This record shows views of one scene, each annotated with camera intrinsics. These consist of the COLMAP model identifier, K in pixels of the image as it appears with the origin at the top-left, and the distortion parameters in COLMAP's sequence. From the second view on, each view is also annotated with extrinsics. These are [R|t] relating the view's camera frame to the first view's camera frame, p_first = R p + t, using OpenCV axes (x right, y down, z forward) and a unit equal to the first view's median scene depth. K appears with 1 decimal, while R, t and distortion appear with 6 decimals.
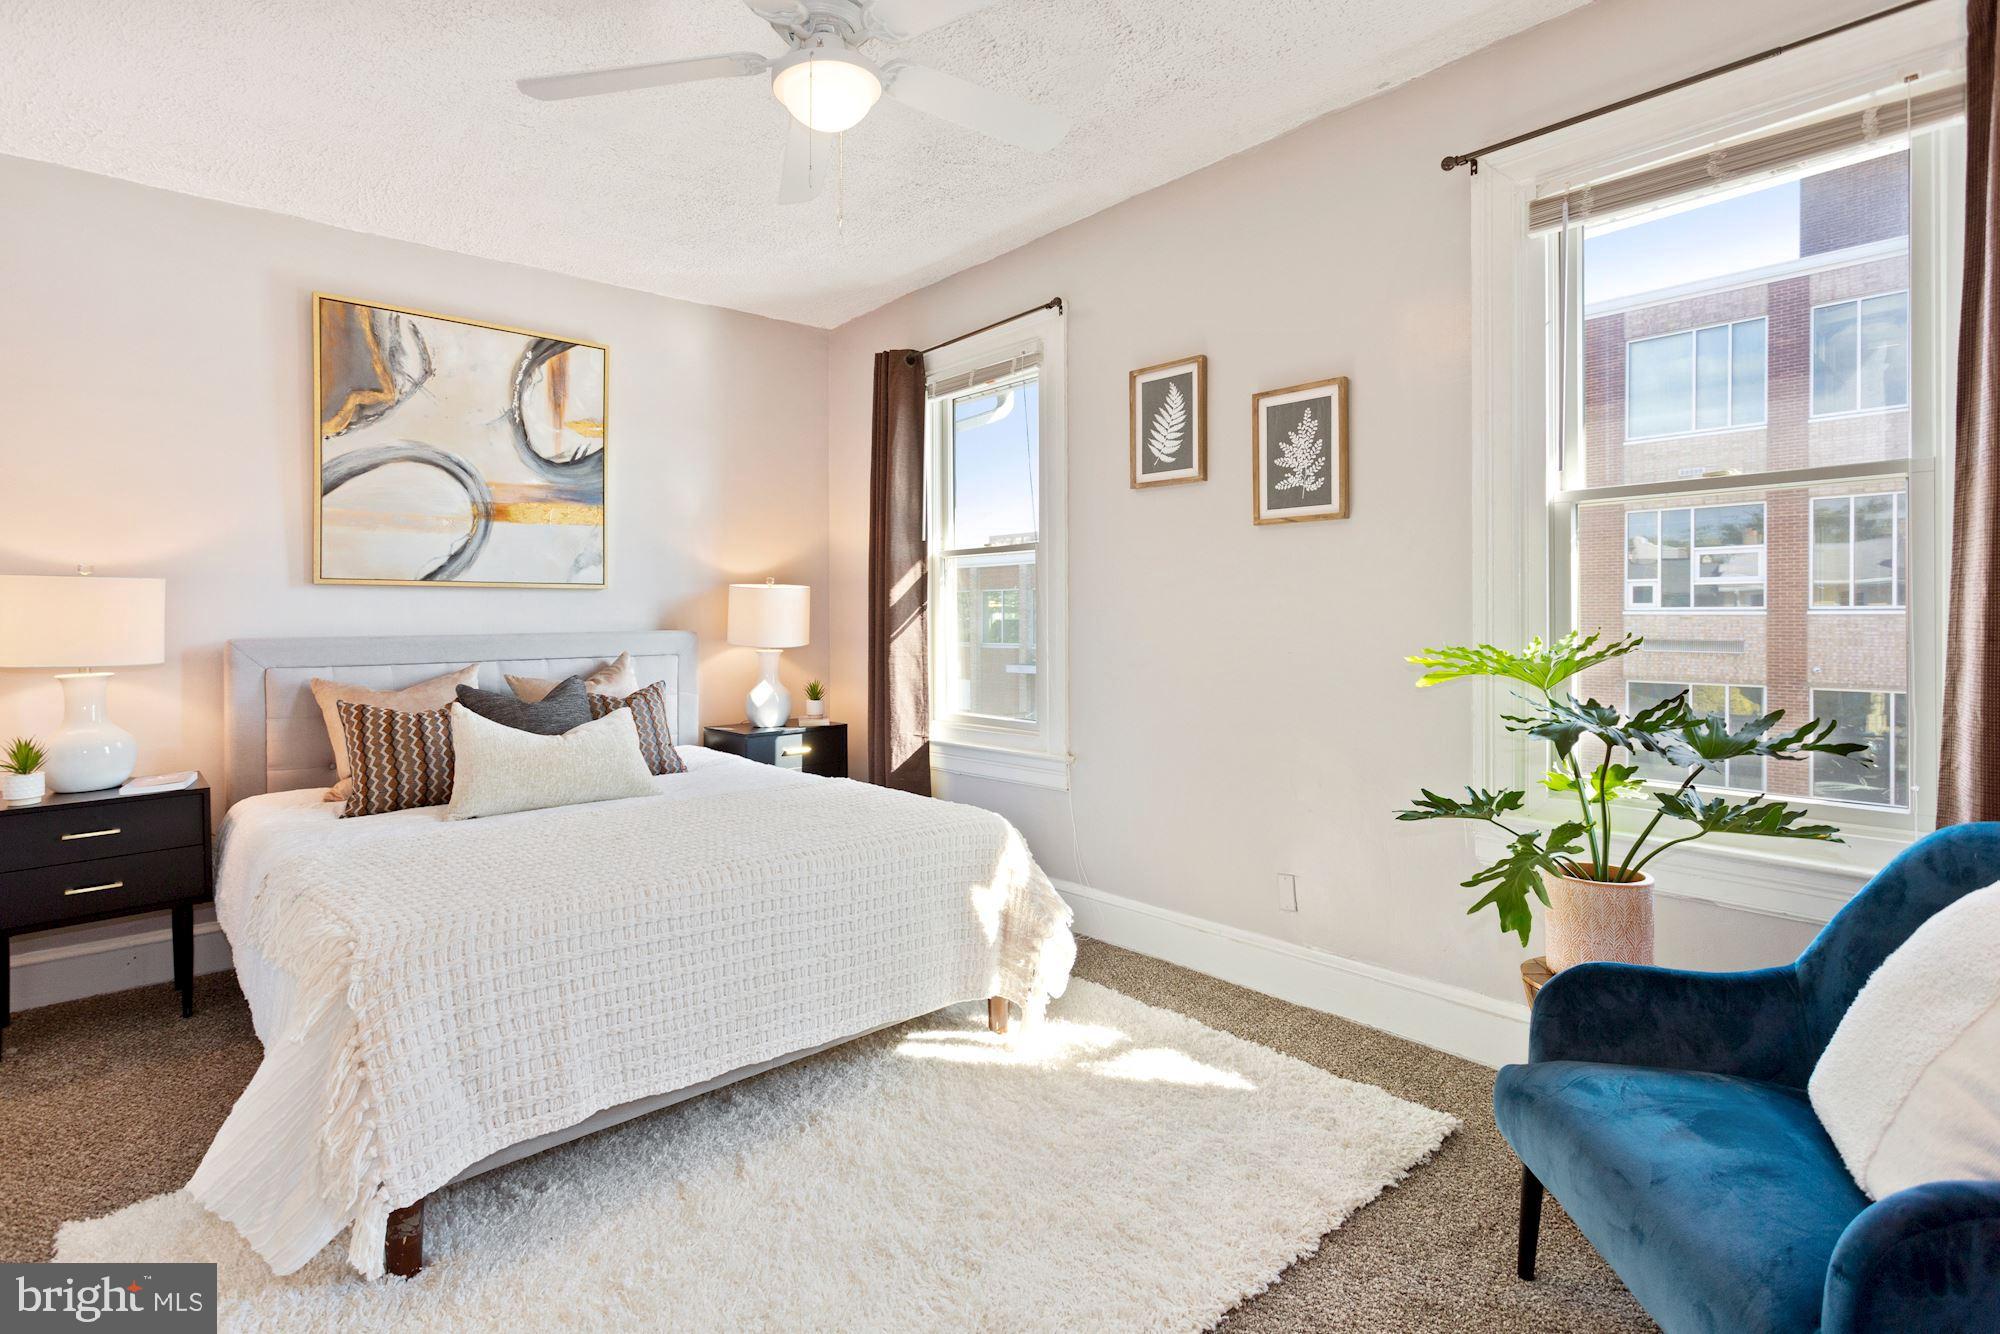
lens RADIAL K [[953.9, 0, 983.3], [0, 953.9, 644.1], [0, 0, 1]] dist [0.003623, 0.002509]
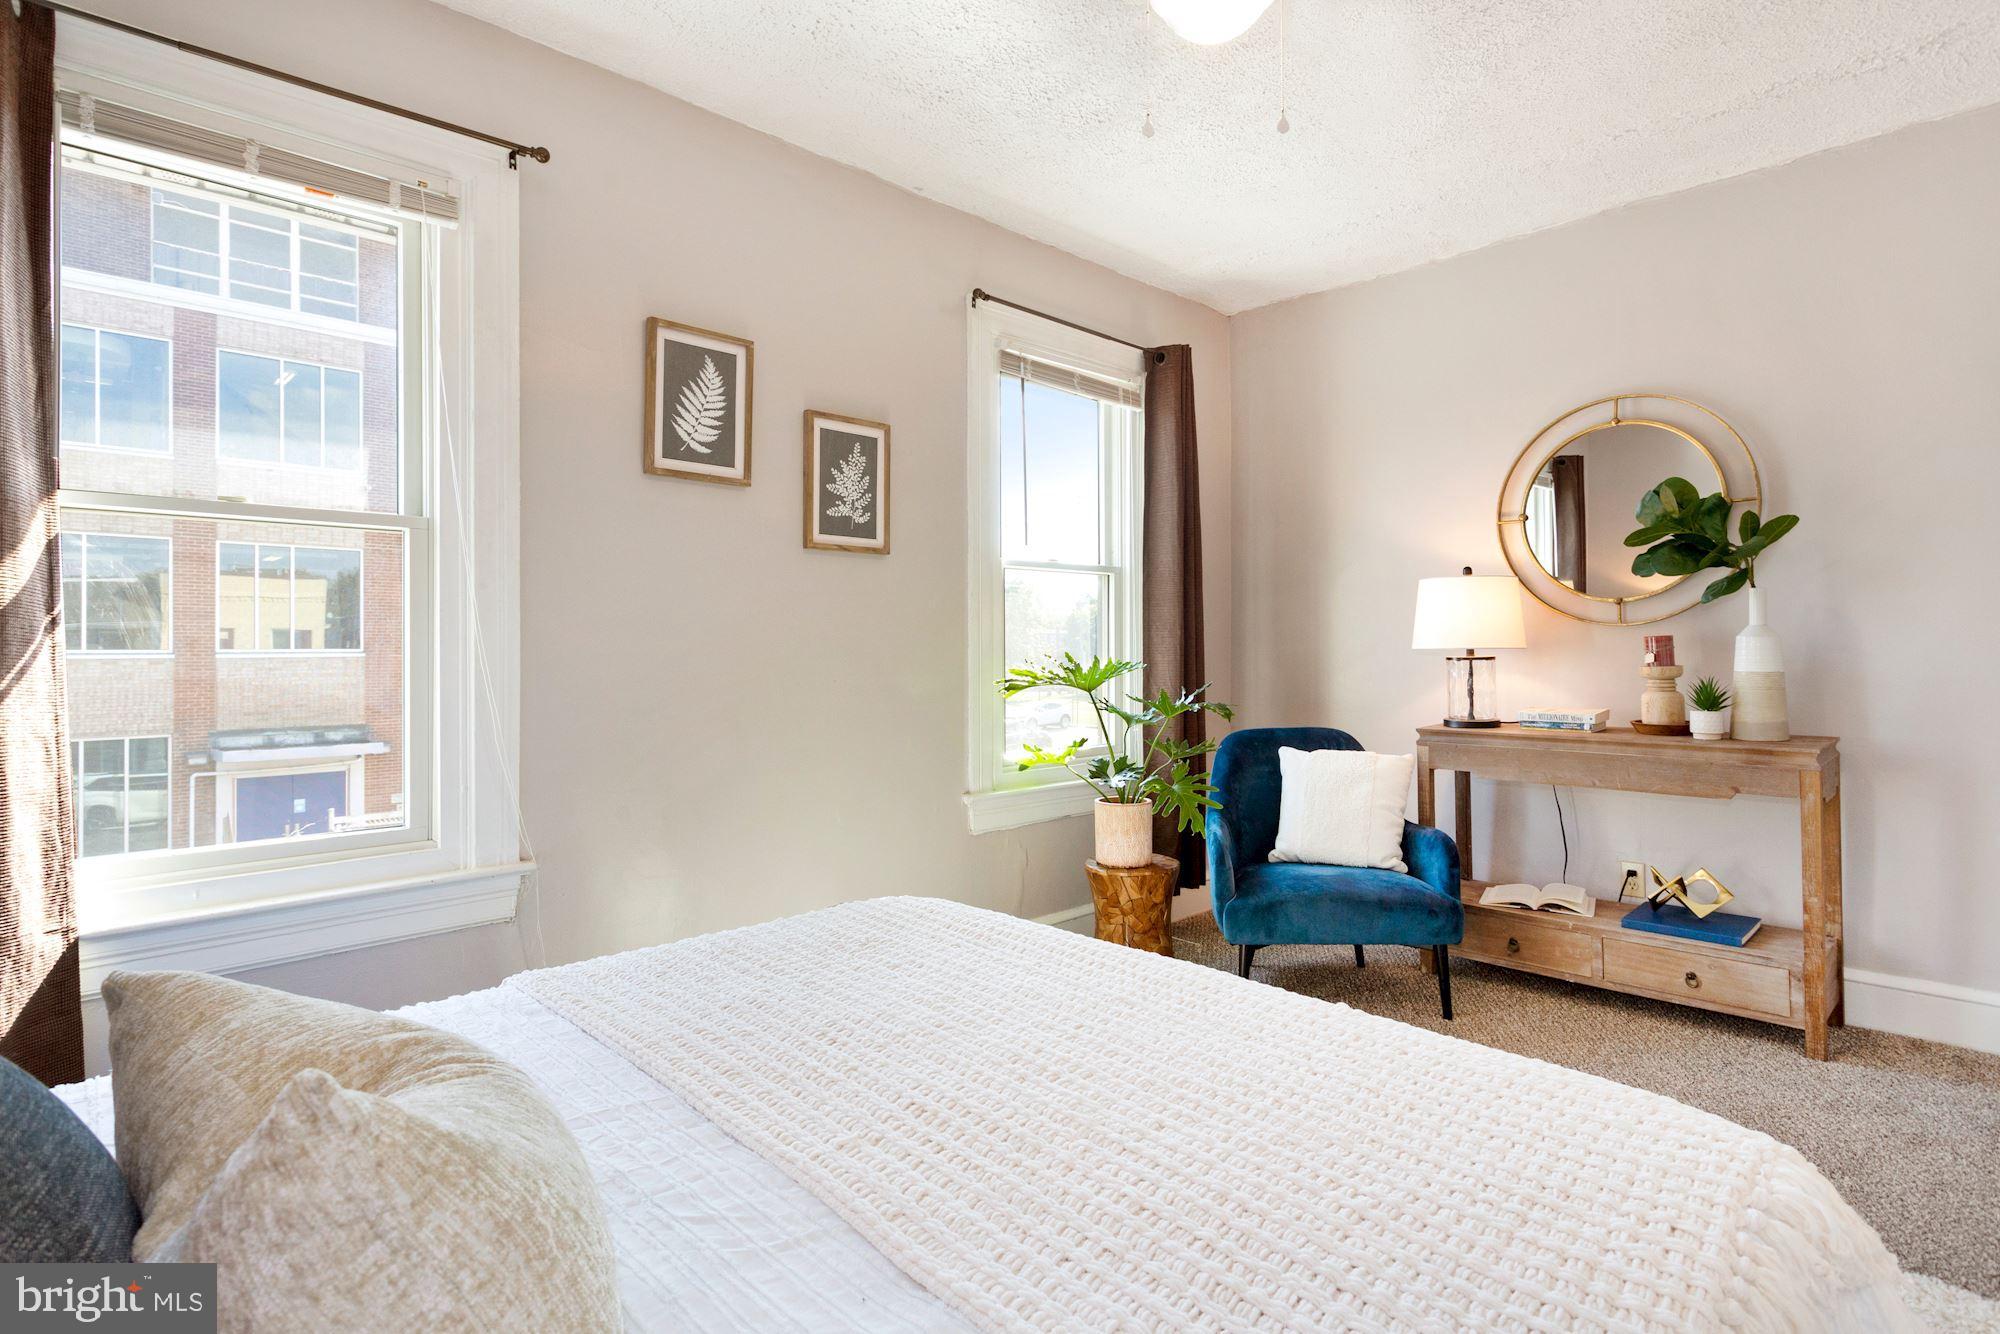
lens RADIAL K [[953.9, 0, 983.3], [0, 953.9, 644.1], [0, 0, 1]] dist [0.003623, 0.002509]
pose [[0.008879, 0.008231, 0.999927, -0.662155], [0.030727, 0.999492, -0.008500, -0.016099], [-0.999488, 0.030800, 0.008621, 0.828718]]
